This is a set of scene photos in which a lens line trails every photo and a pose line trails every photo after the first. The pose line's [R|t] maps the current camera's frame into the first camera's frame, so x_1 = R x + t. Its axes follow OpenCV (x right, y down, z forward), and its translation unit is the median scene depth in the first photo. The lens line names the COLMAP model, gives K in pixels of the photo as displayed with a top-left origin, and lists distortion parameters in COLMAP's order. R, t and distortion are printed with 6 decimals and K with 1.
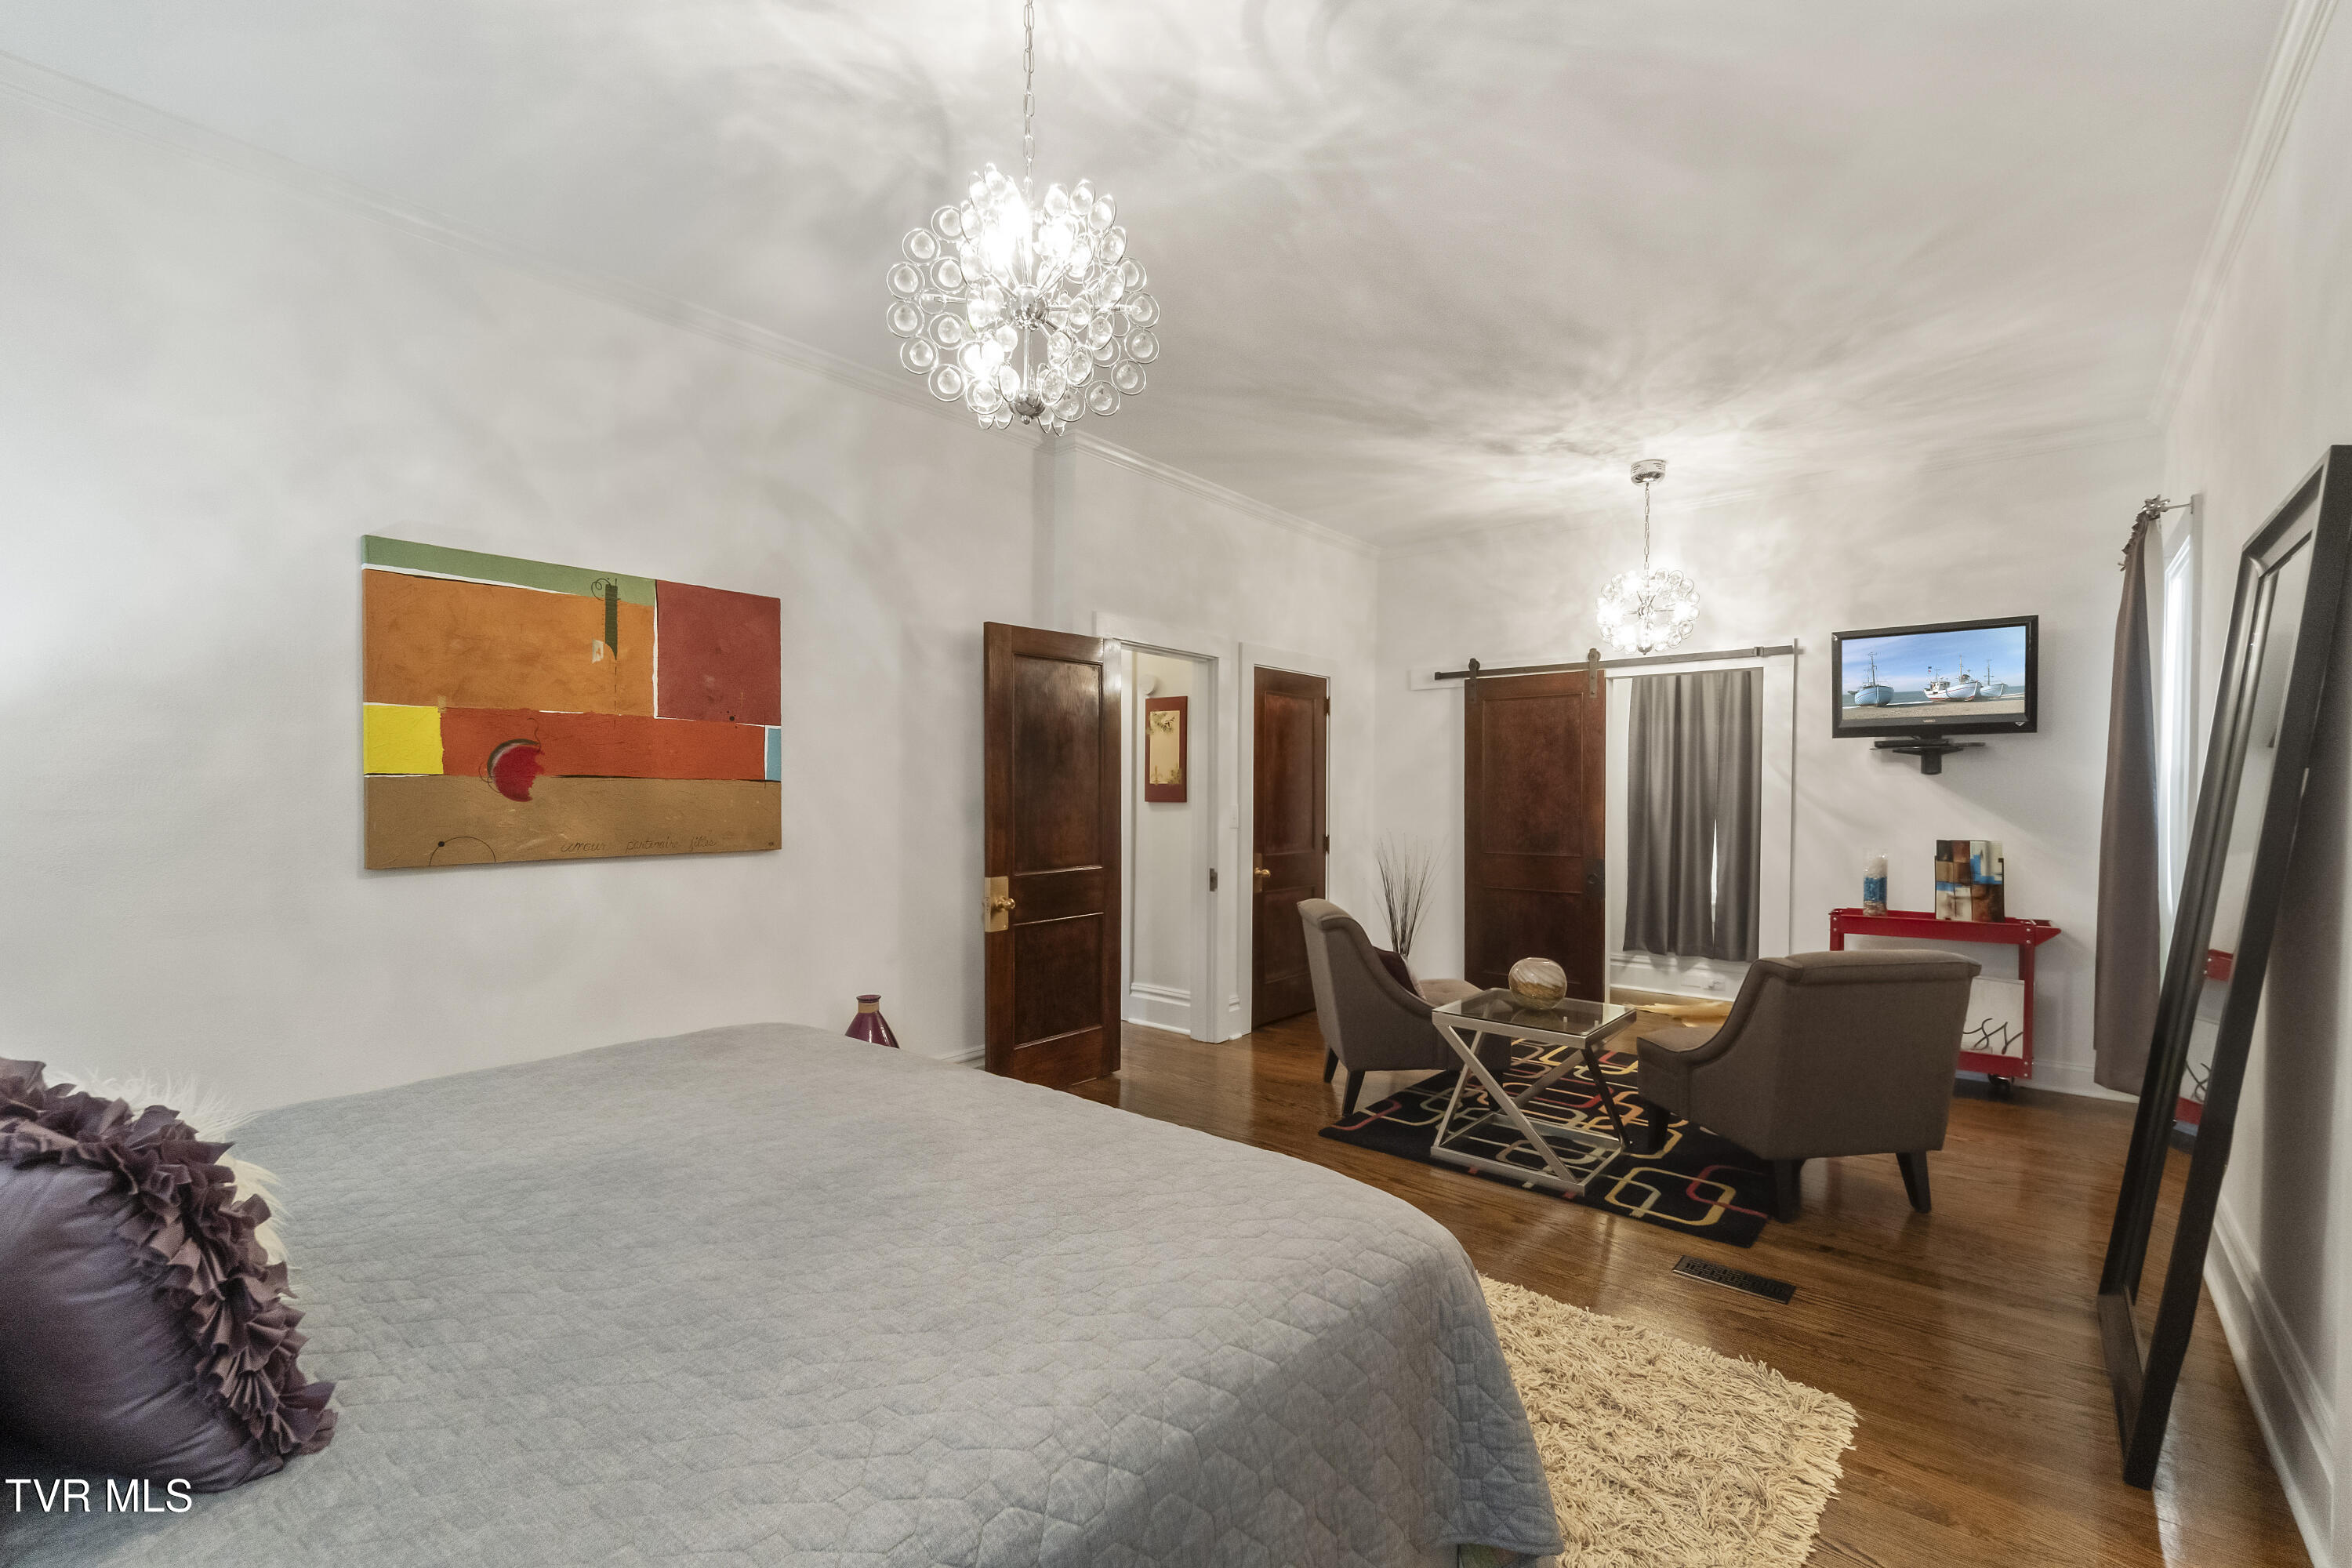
lens RADIAL K [[1022.9, 0, 1171.6], [0, 1022.9, 799.3], [0, 0, 1]] dist [-0.001180, 0.002651]
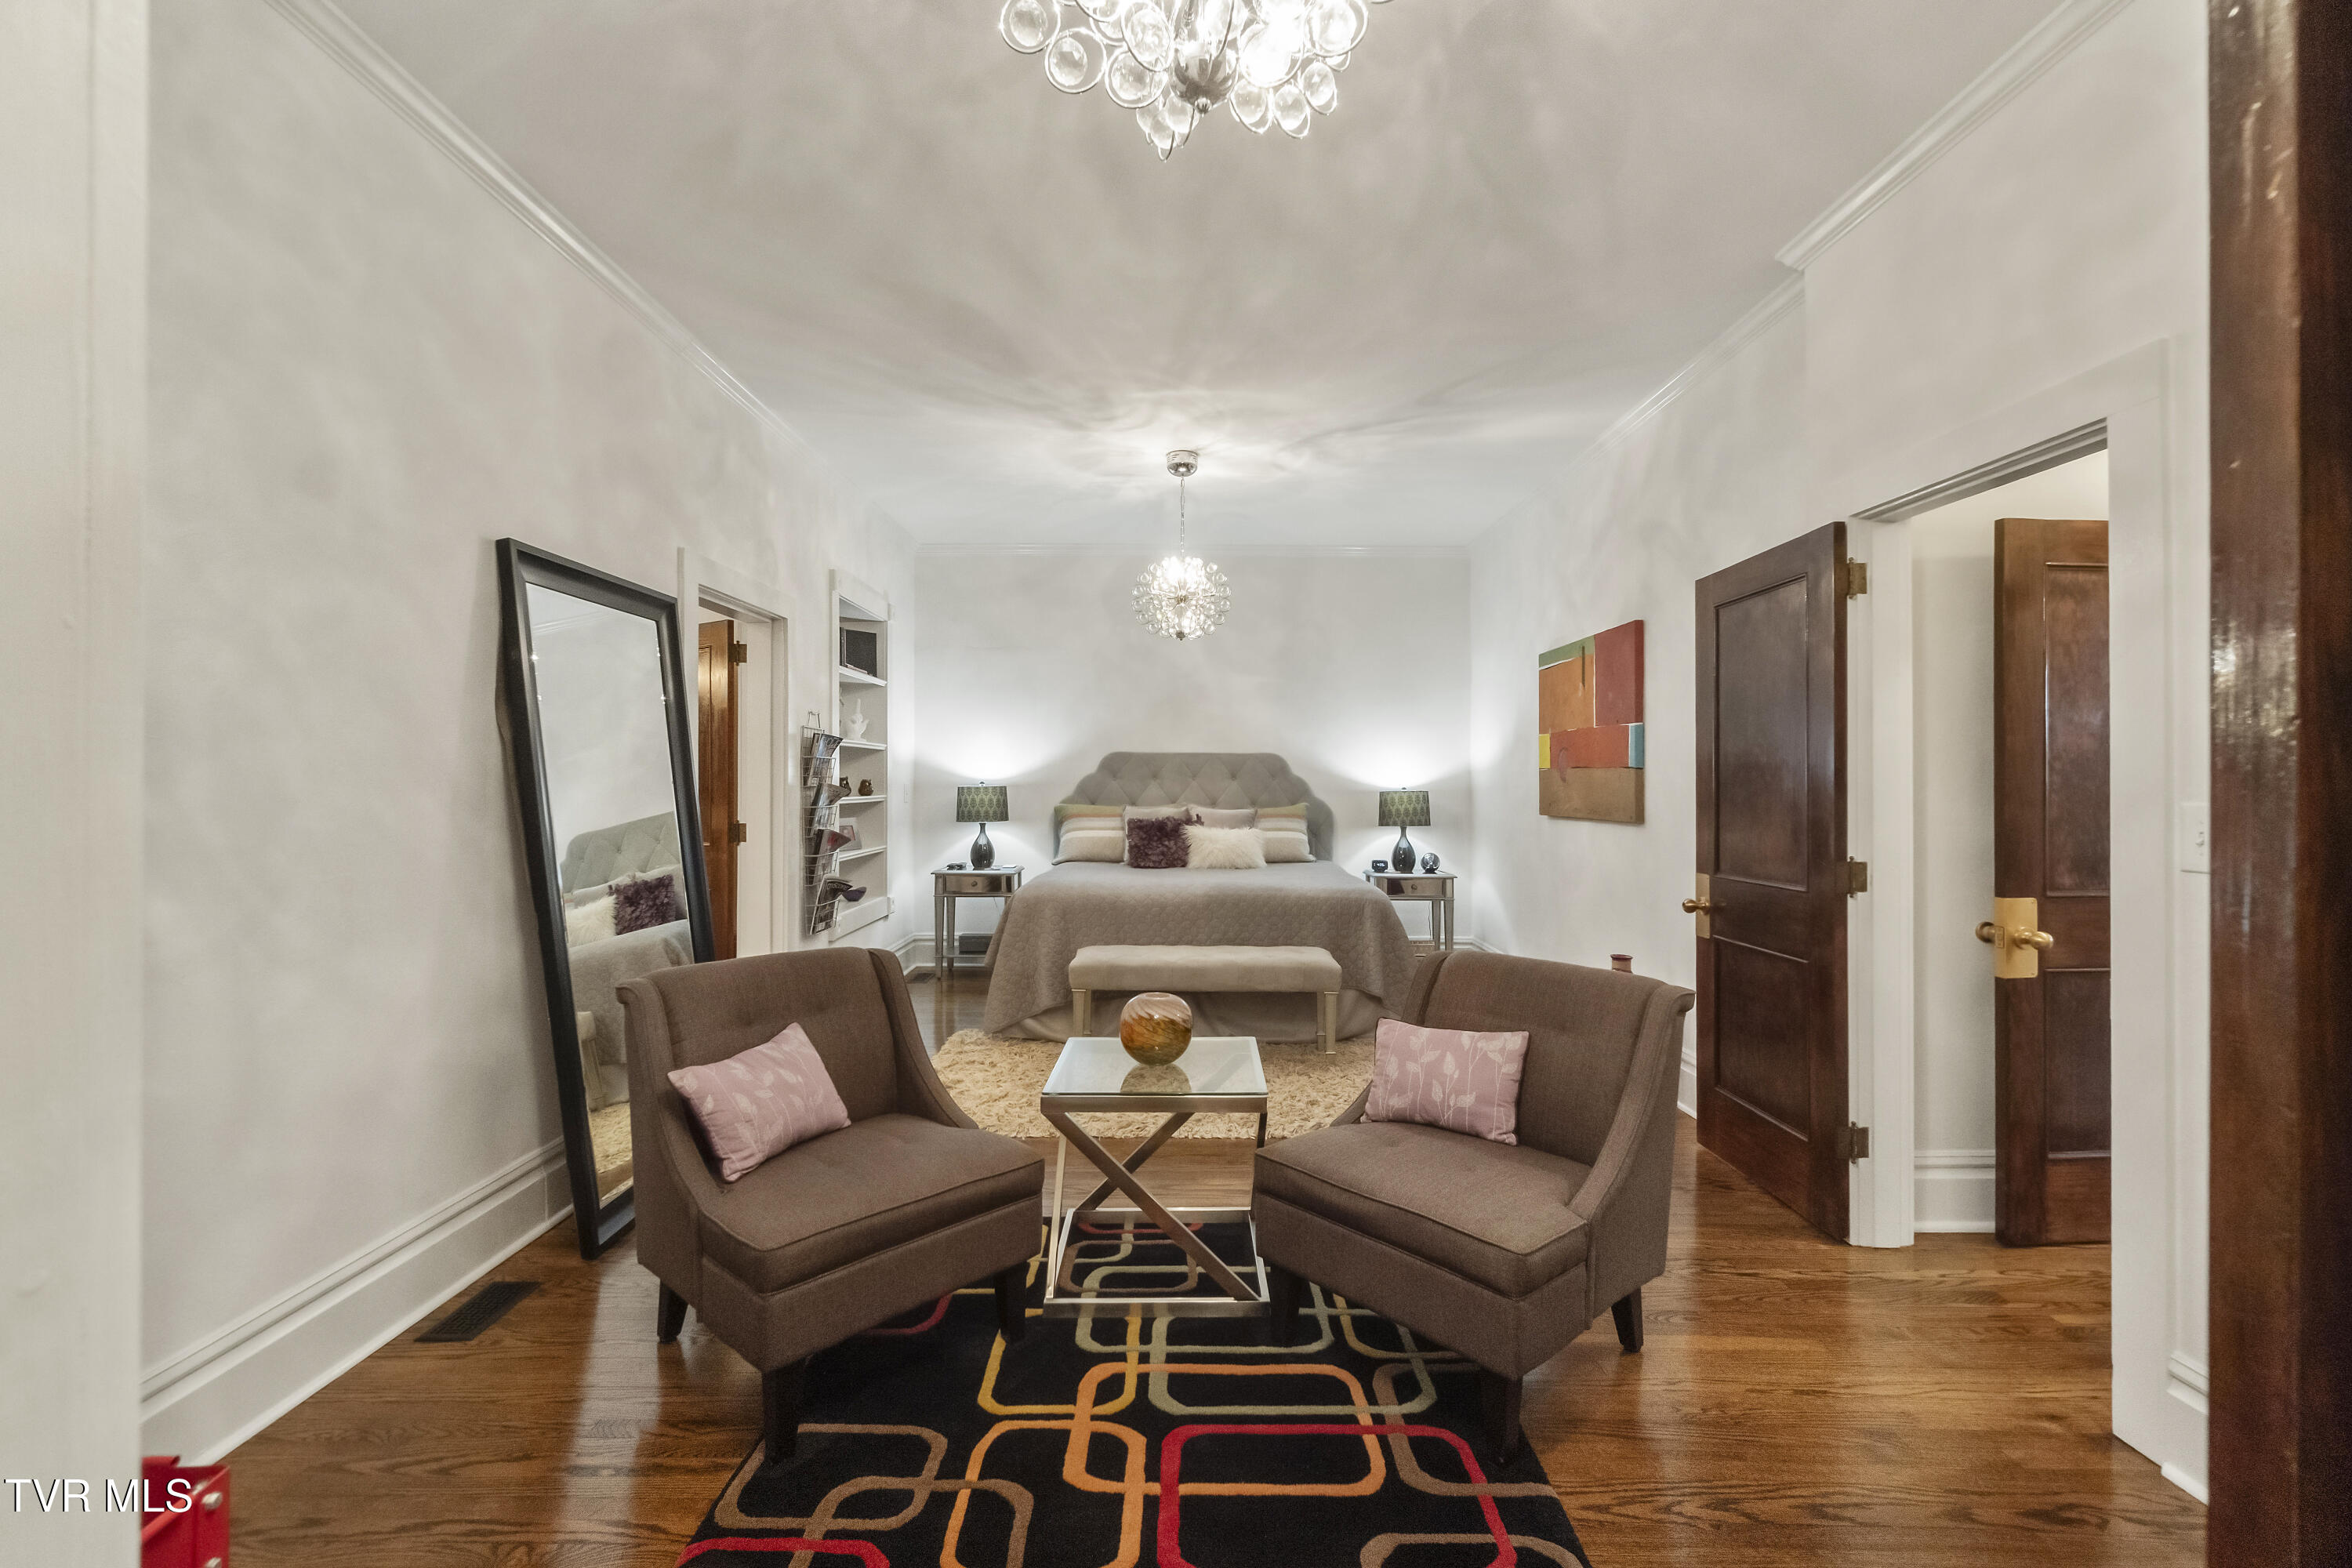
lens RADIAL K [[1022.9, 0, 1198.0], [0, 1022.9, 781.1], [0, 0, 1]] dist [-0.001180, 0.002651]
pose [[-0.757858, -0.006077, -0.652391, 1.007341], [-0.016973, 0.999802, 0.010405, -0.007143], [0.652199, 0.018959, -0.757811, 1.944484]]
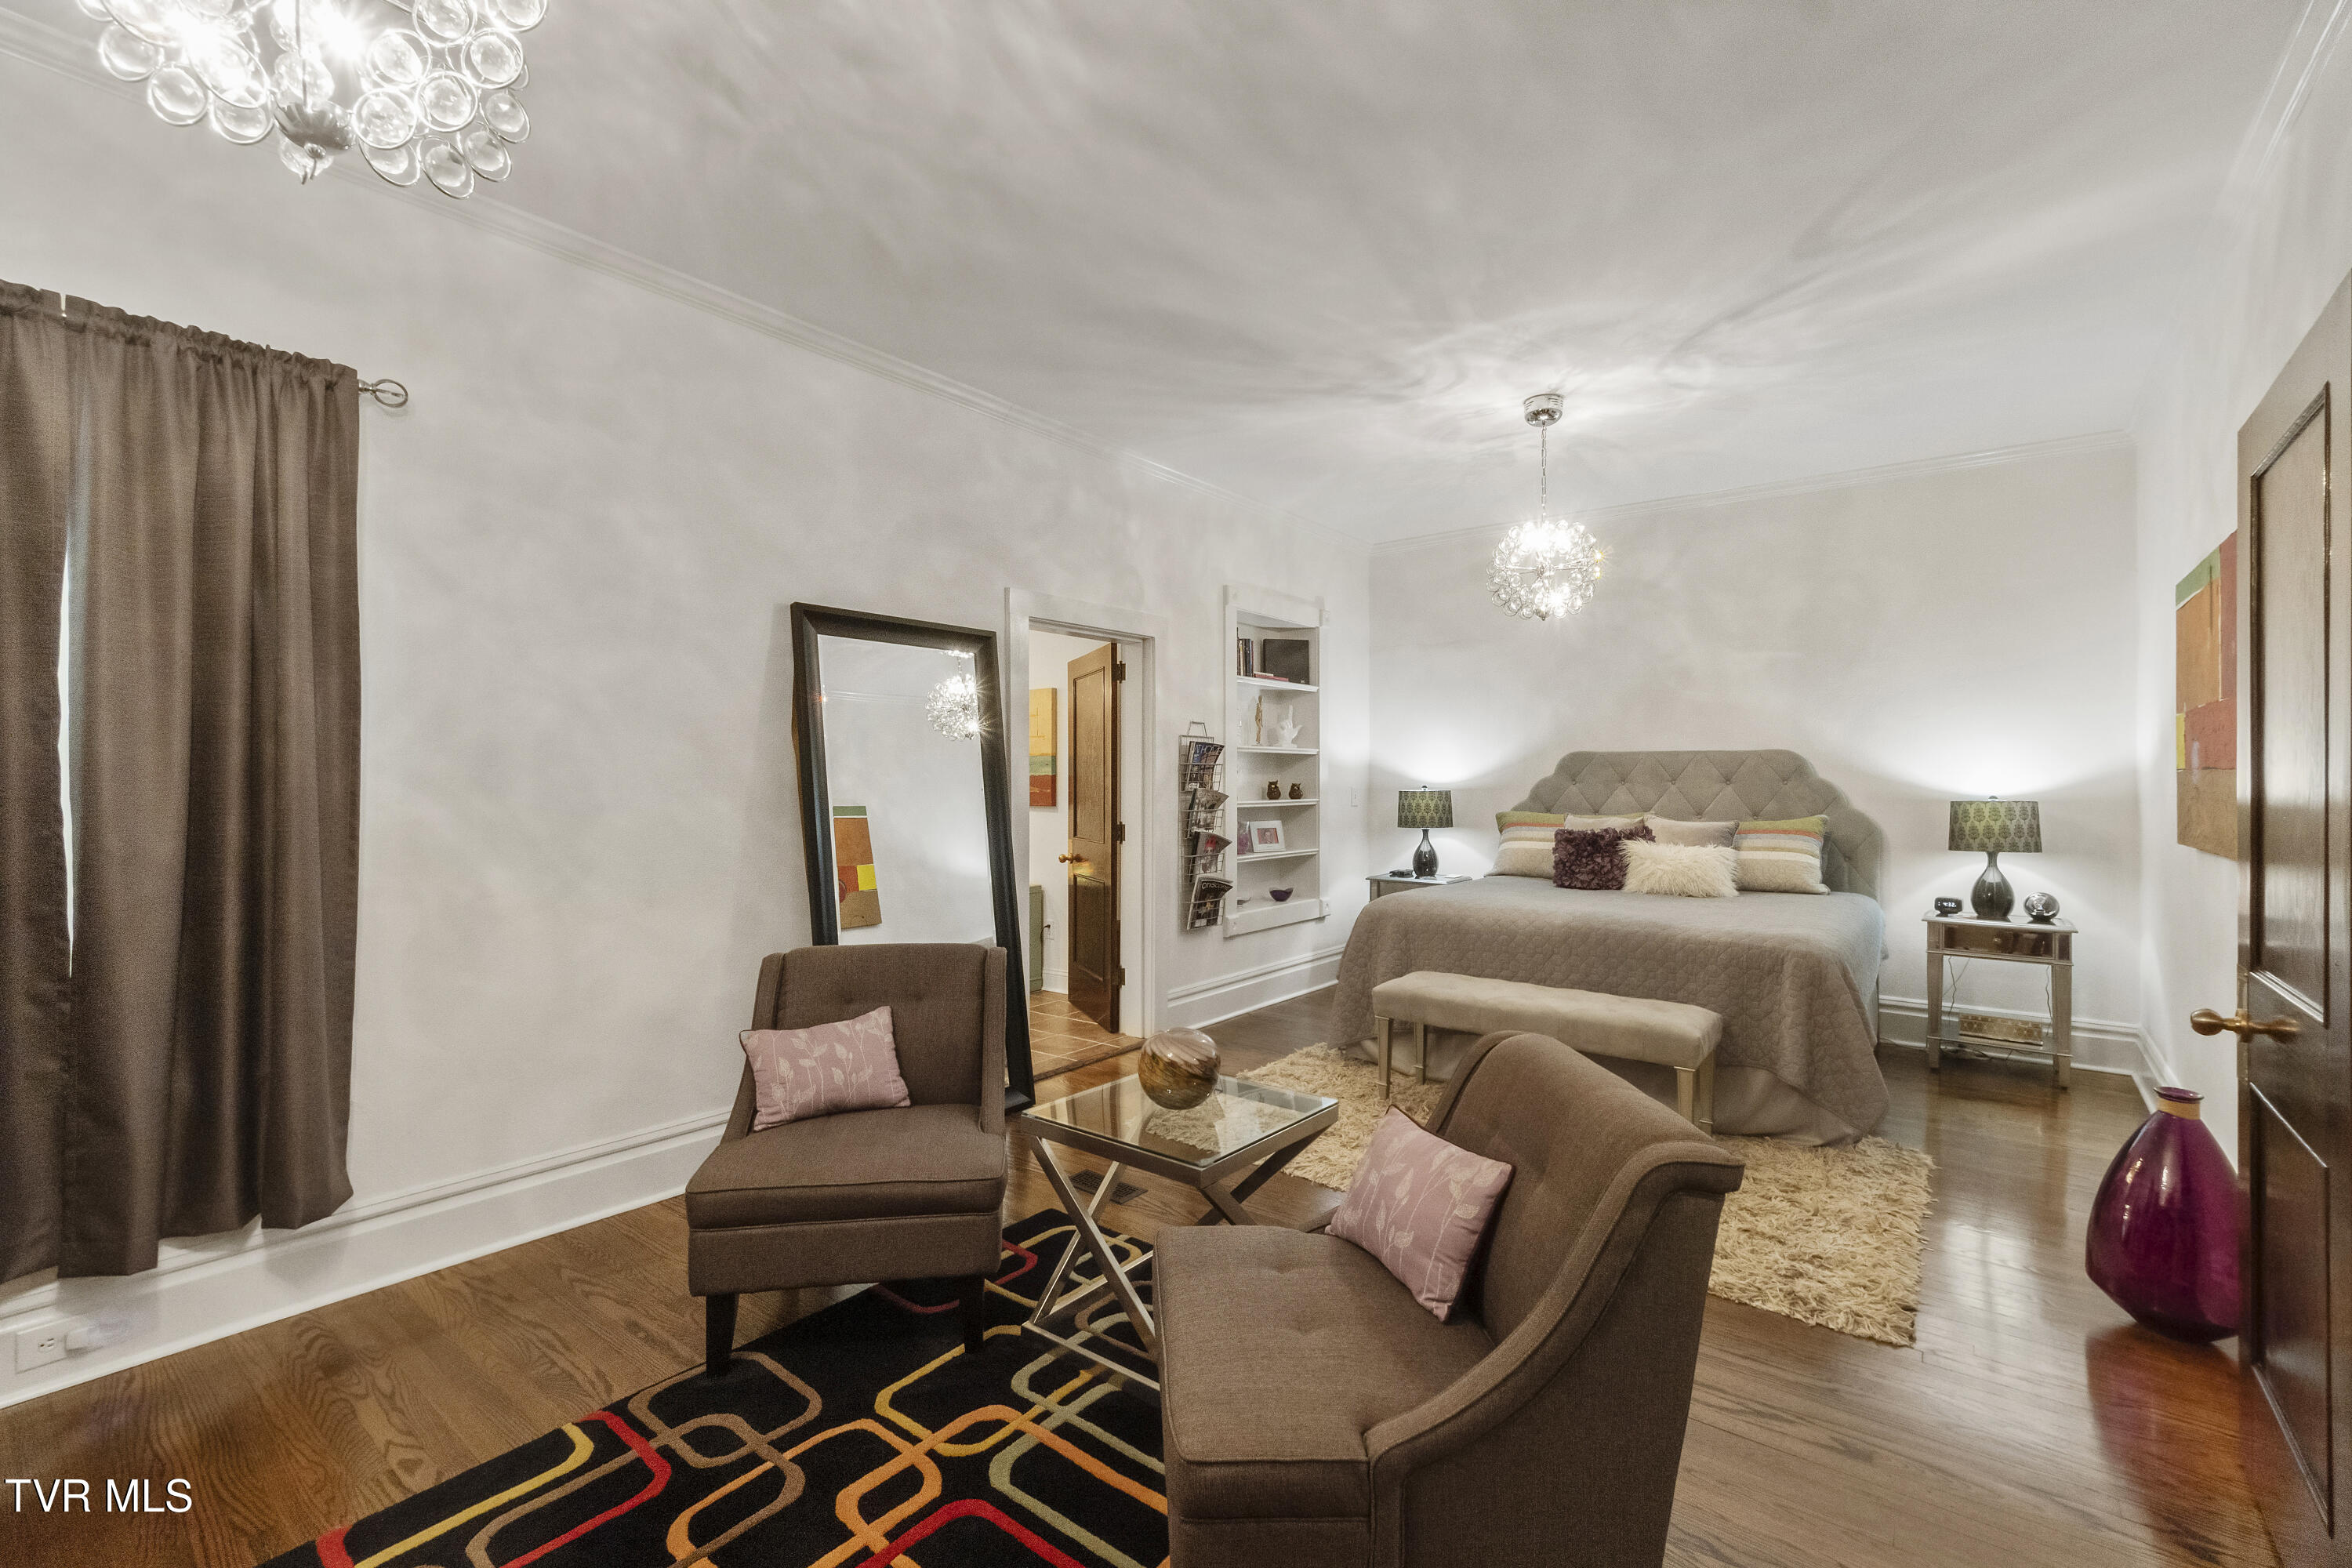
lens RADIAL K [[1022.9, 0, 1186.7], [0, 1022.9, 780.8], [0, 0, 1]] dist [-0.001180, 0.002651]
pose [[-0.999239, -0.005821, -0.038575, 0.468340], [-0.006590, 0.999781, 0.019851, -0.024058], [0.038451, 0.020090, -0.999059, 2.051622]]
